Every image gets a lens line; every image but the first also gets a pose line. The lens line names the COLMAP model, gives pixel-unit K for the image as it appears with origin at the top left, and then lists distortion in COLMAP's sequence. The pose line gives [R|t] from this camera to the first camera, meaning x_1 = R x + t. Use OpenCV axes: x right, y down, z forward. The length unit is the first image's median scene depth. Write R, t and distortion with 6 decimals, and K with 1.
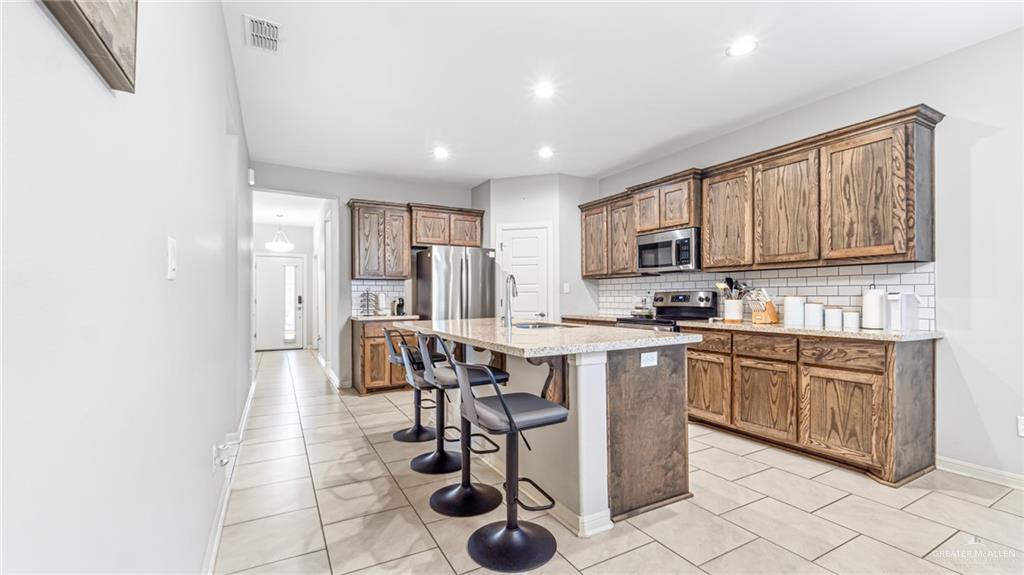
lens RADIAL K [[435.2, 0, 511.2], [0, 435.2, 291.6], [0, 0, 1]] dist [-0.008797, -0.000273]
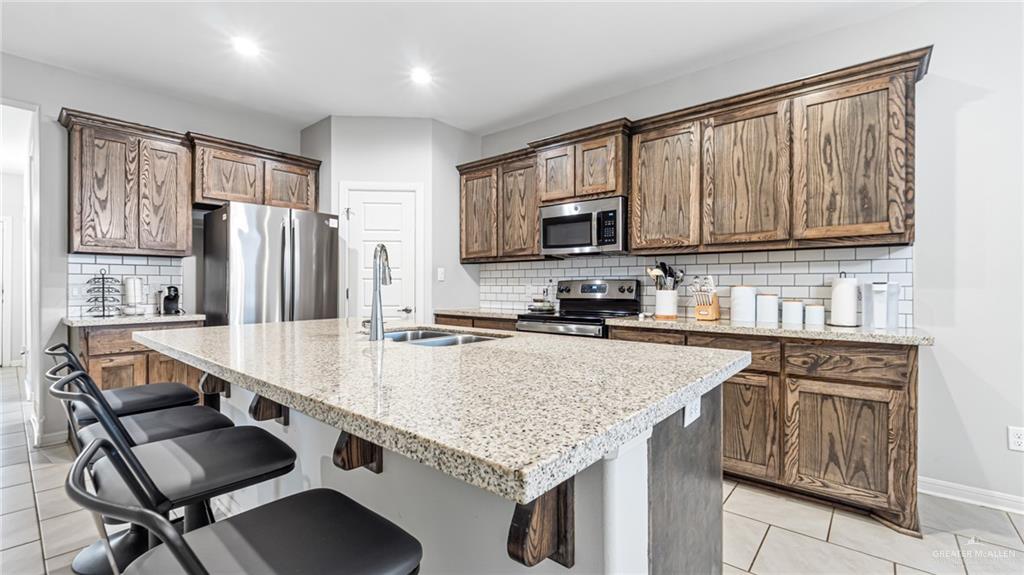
lens RADIAL K [[435.2, 0, 517.8], [0, 435.2, 285.2], [0, 0, 1]] dist [-0.008797, -0.000273]
pose [[0.931562, 0.005691, 0.363538, -0.022076], [-0.009333, 0.999922, 0.008263, 0.003635], [-0.363463, -0.011091, 0.931543, 0.257058]]
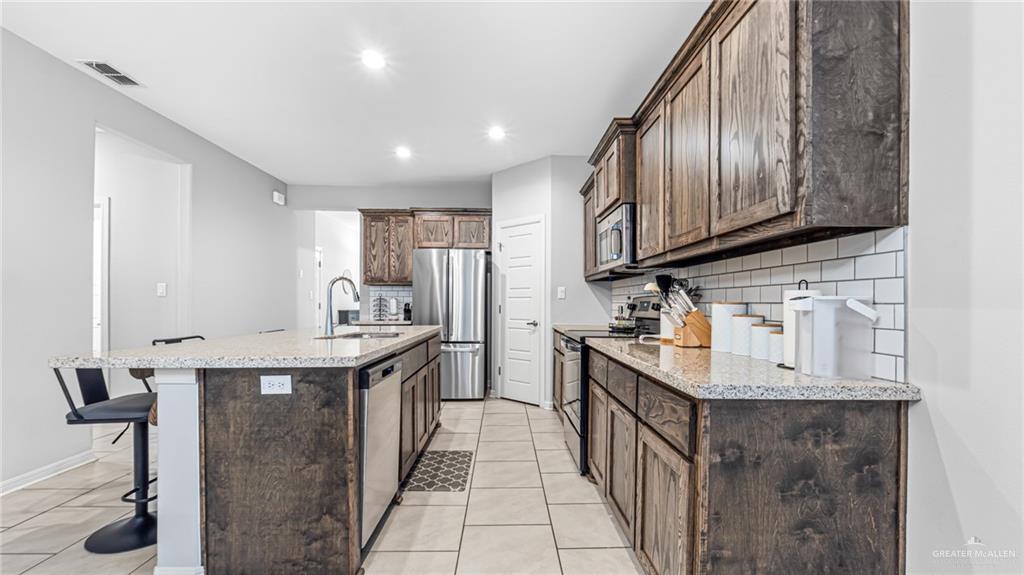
lens RADIAL K [[435.2, 0, 512.7], [0, 435.2, 301.3], [0, 0, 1]] dist [-0.008797, -0.000273]
pose [[0.887030, 0.004321, -0.461691, 0.432609], [-0.000597, 0.999966, 0.008211, 0.001999], [0.461711, -0.007007, 0.887003, 0.221303]]
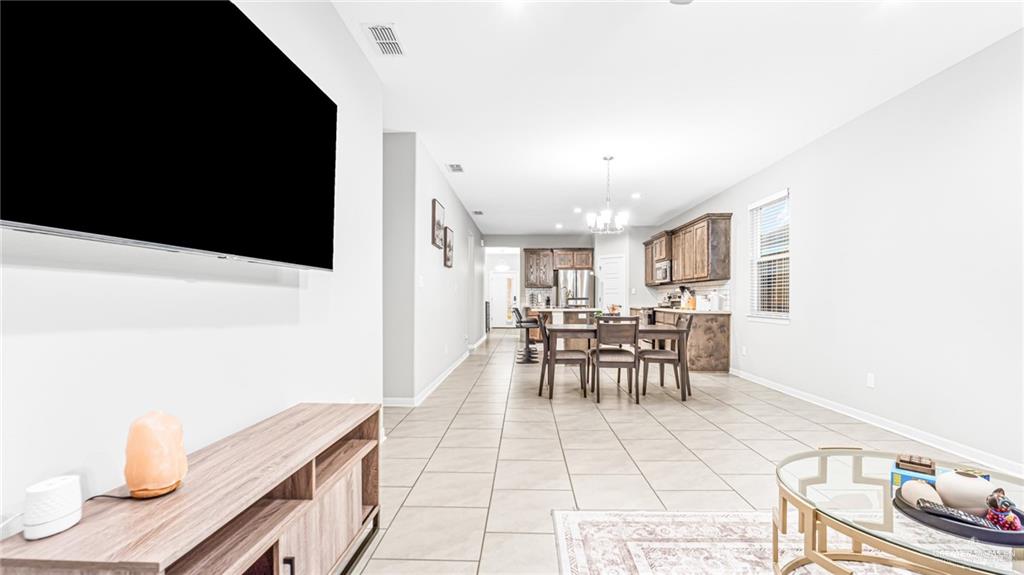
lens RADIAL K [[435.2, 0, 506.8], [0, 435.2, 295.9], [0, 0, 1]] dist [-0.008797, -0.000273]
pose [[0.856285, 0.002073, -0.516499, 0.599572], [0.000998, 0.999983, 0.005668, 0.000634], [0.516502, -0.005369, 0.856269, -0.771718]]
